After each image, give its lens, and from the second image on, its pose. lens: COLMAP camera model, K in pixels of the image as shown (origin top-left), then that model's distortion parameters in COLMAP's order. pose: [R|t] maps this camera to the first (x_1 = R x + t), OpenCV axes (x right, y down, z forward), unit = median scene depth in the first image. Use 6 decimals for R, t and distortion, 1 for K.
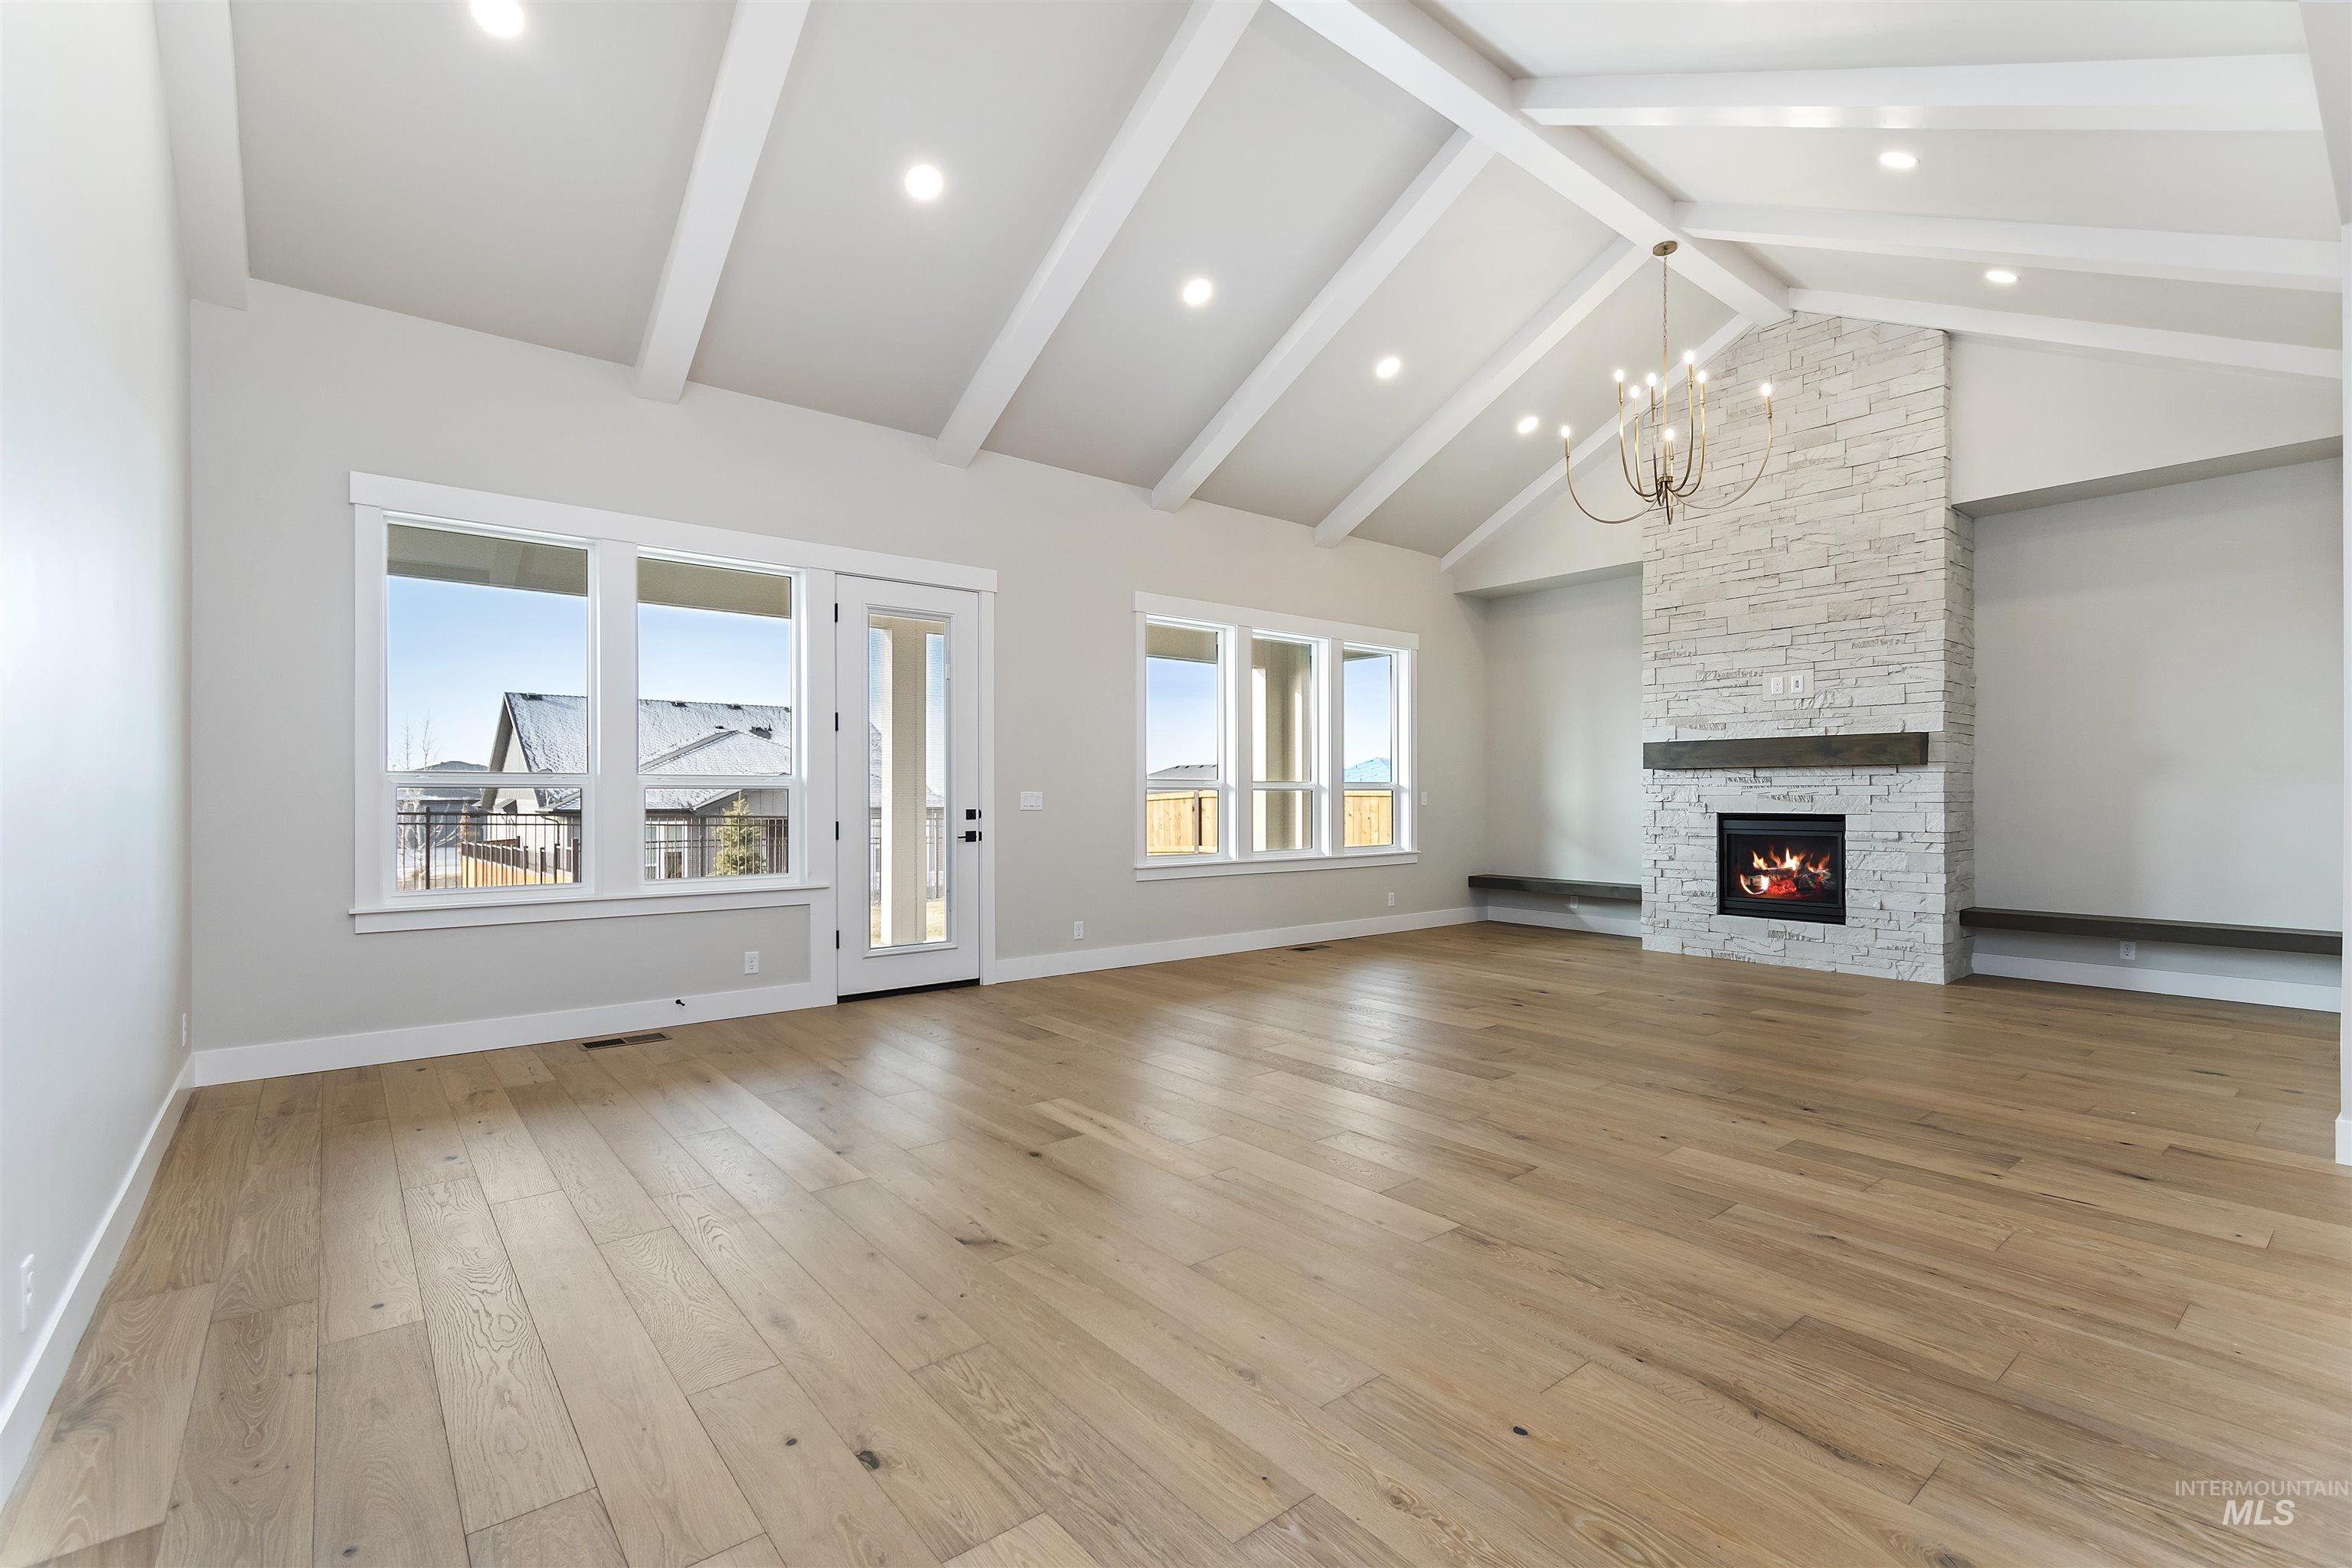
lens RADIAL K [[1042.7, 0, 1179.3], [0, 1042.7, 800.1], [0, 0, 1]] dist [0.002095, -0.000078]
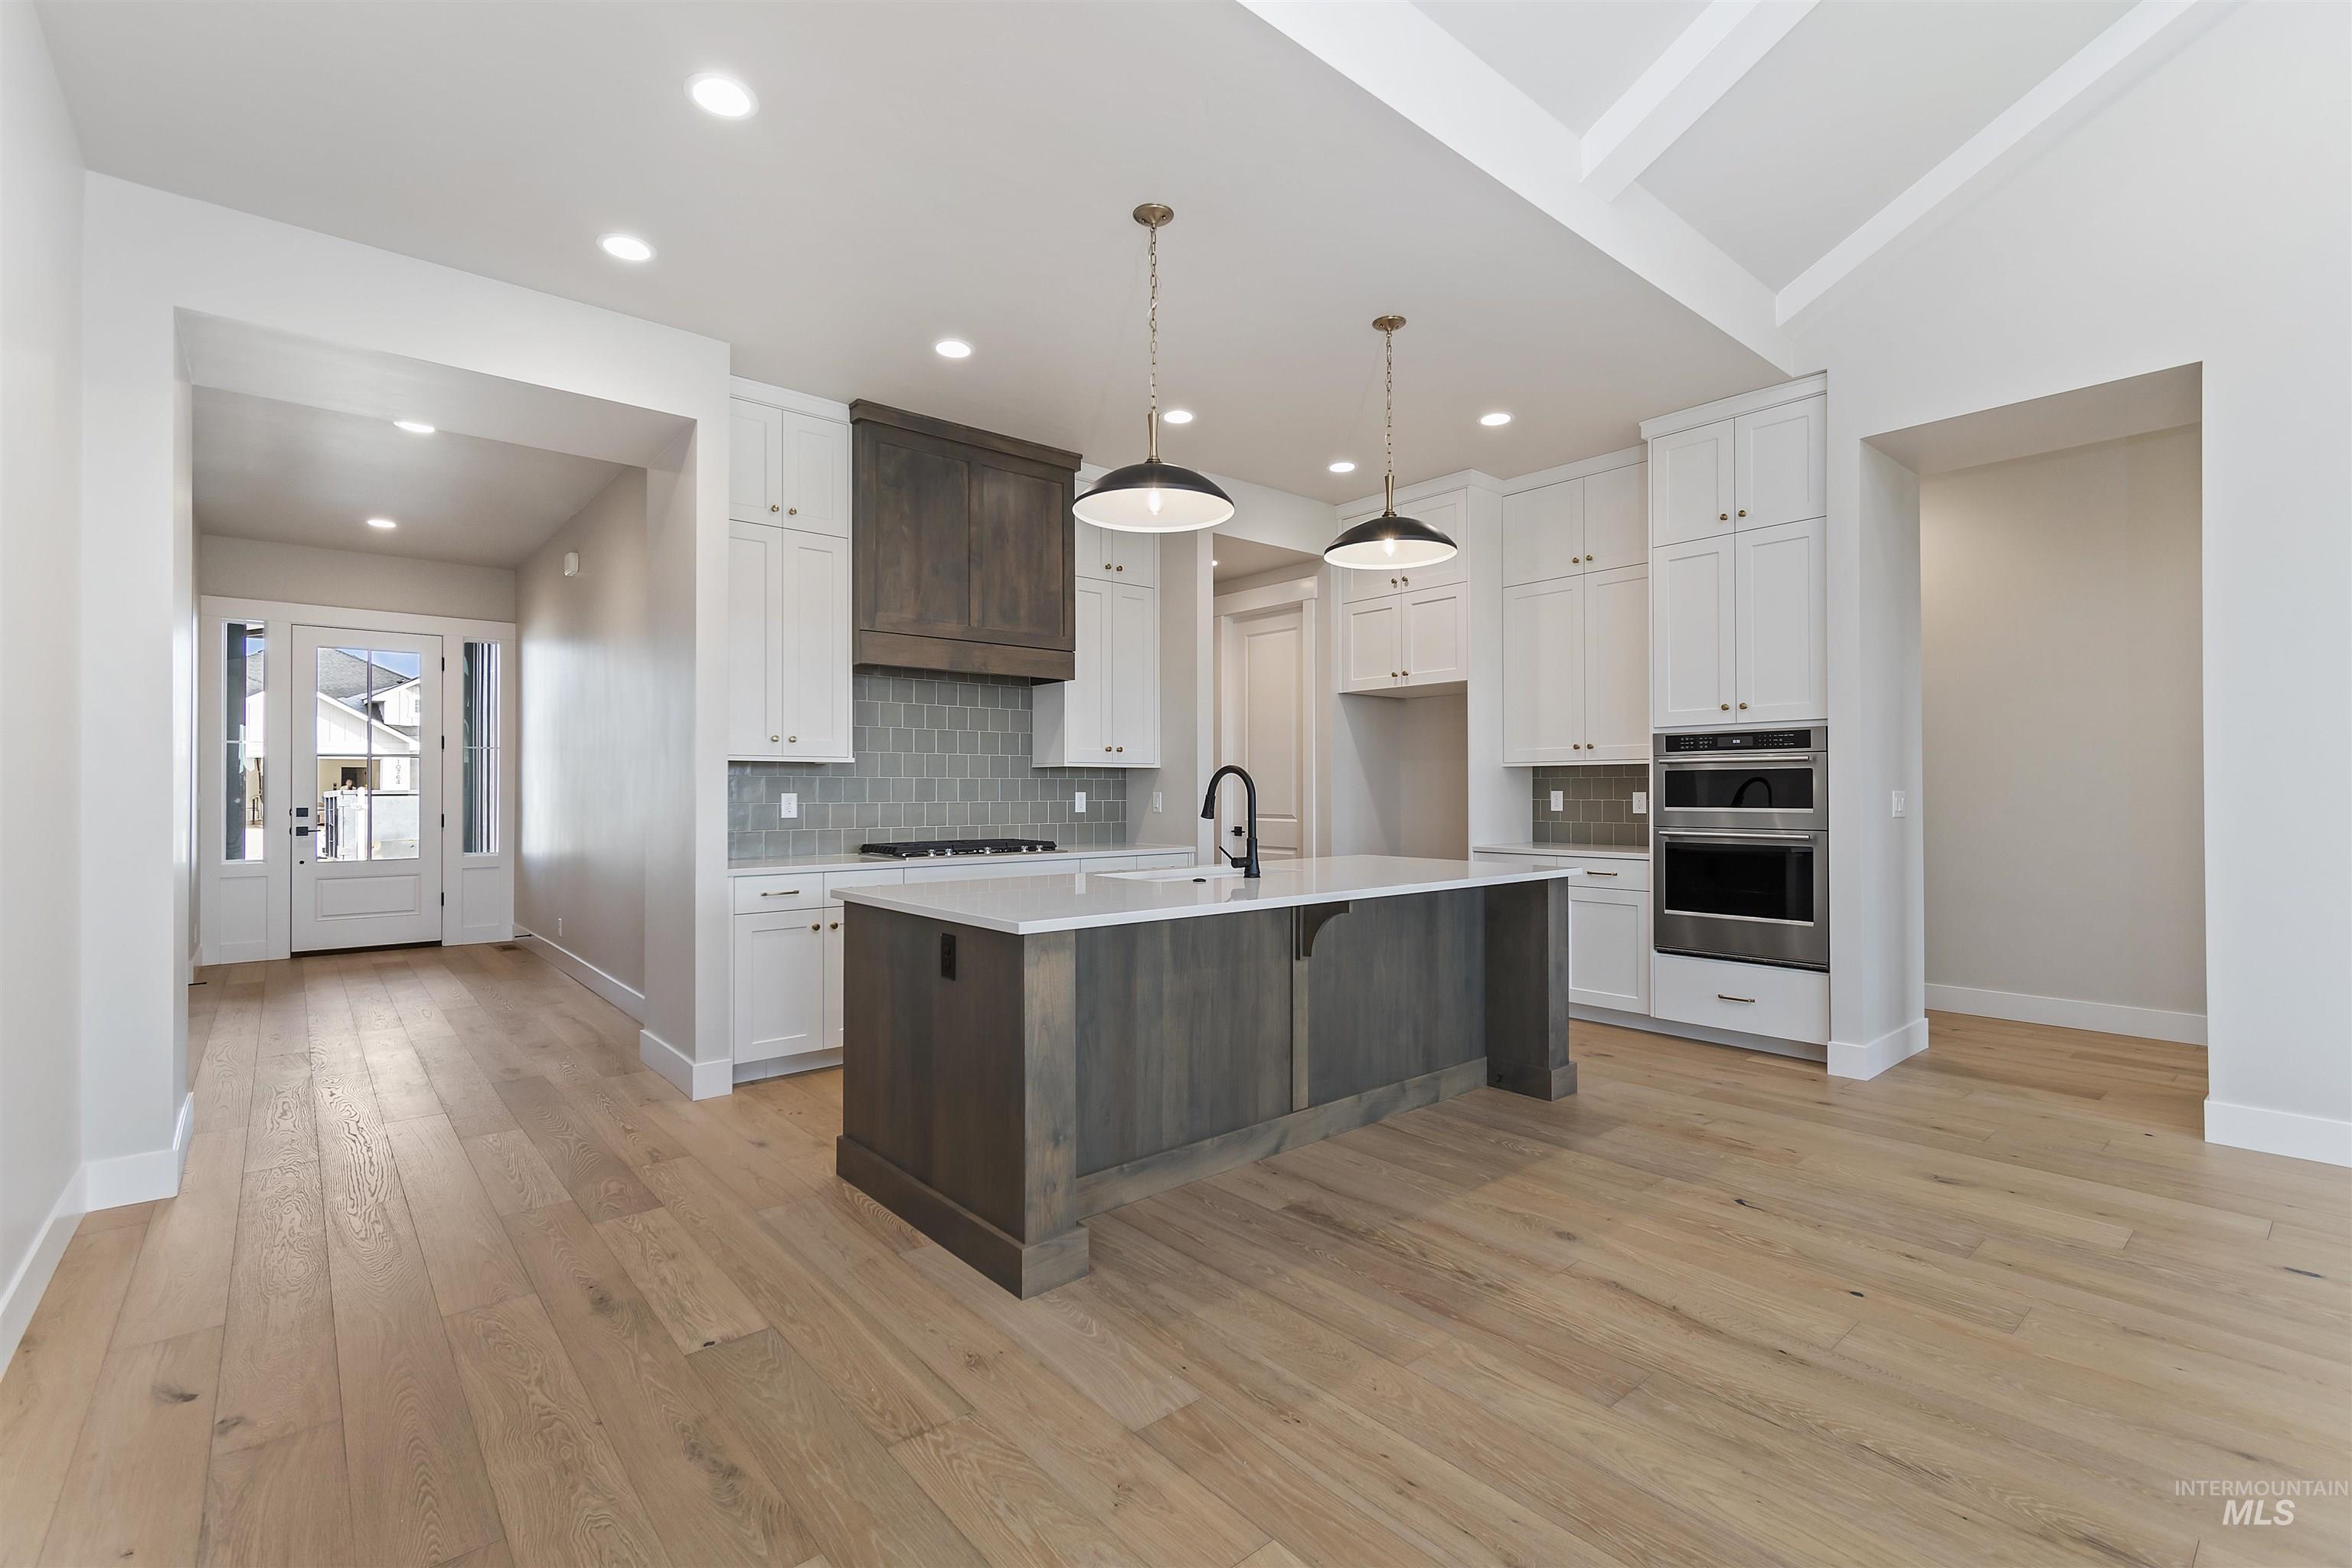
lens RADIAL K [[1036.4, 0, 1176.0], [0, 1036.4, 784.0], [0, 0, 1]] dist [0.000203, -0.000300]
pose [[-0.999773, 0.001091, -0.021285, 0.325072], [0.001167, 0.999993, -0.003554, -0.005087], [0.021281, -0.003578, -0.999767, 0.616991]]
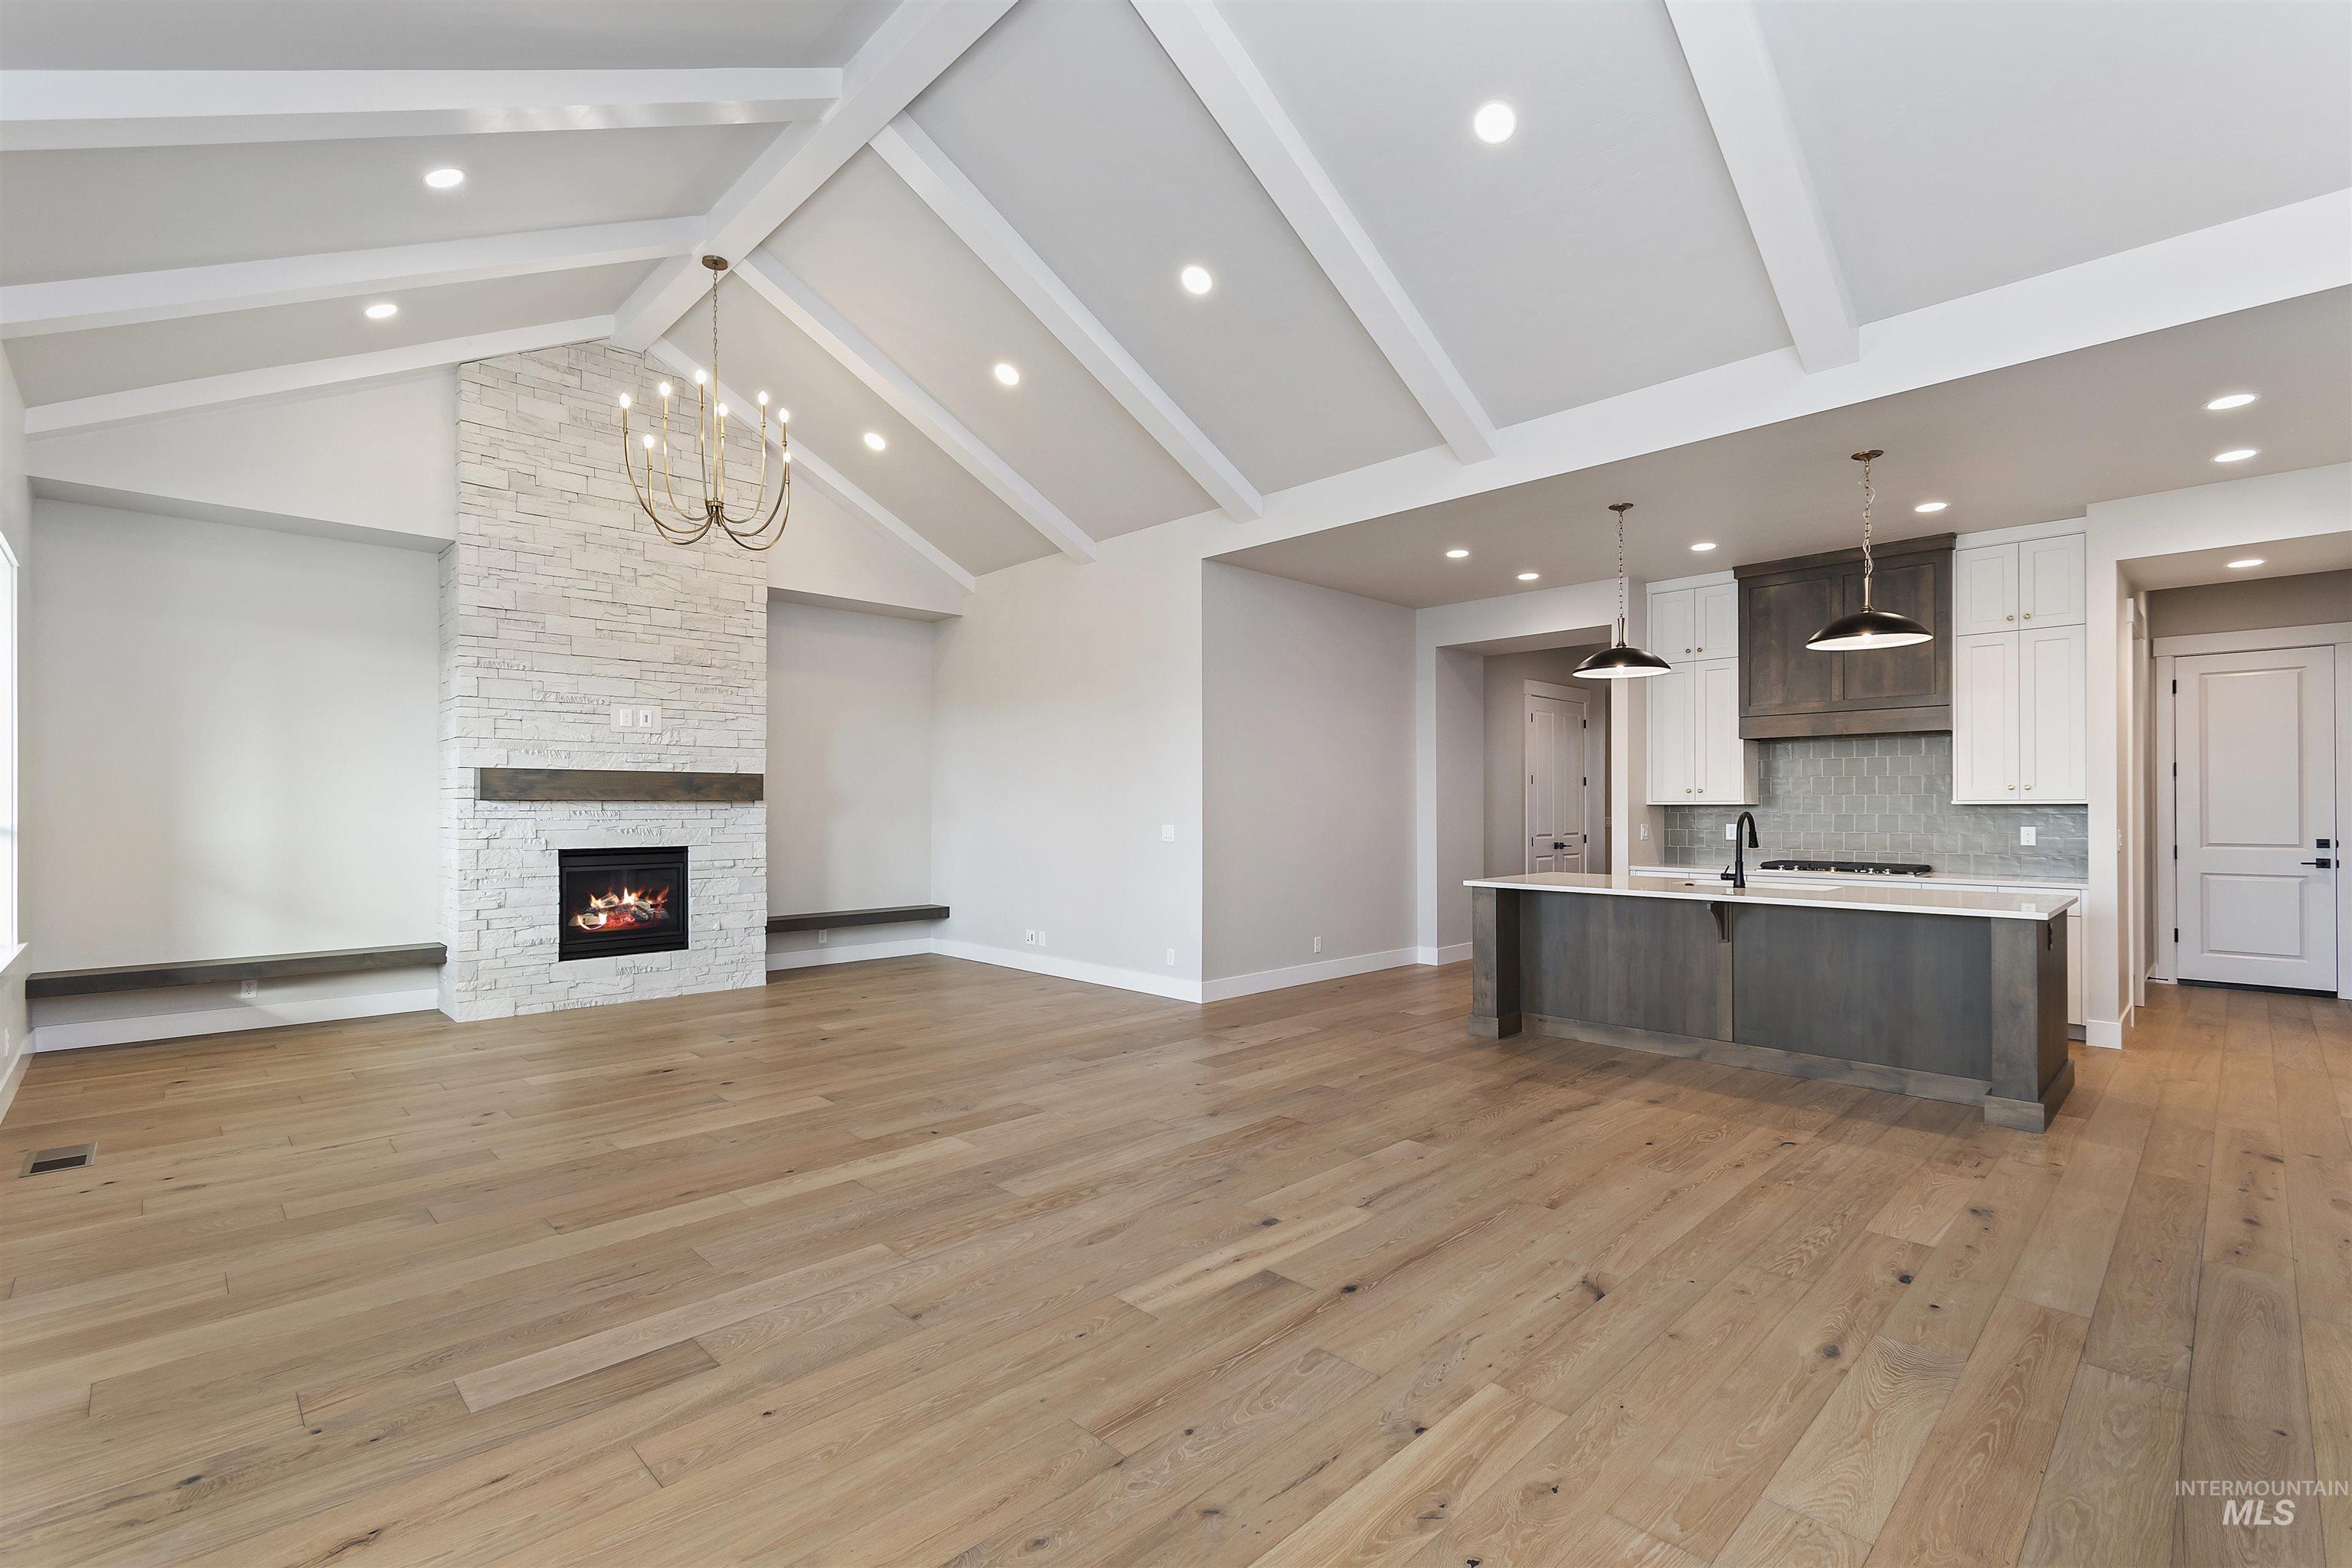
lens RADIAL K [[1042.7, 0, 1179.3], [0, 1042.7, 800.1], [0, 0, 1]] dist [0.002095, -0.000078]
pose [[-0.090273, 0.007317, 0.995890, -0.463408], [0.005945, 0.999959, -0.006808, -0.022638], [-0.995899, 0.005306, -0.090313, 0.583060]]
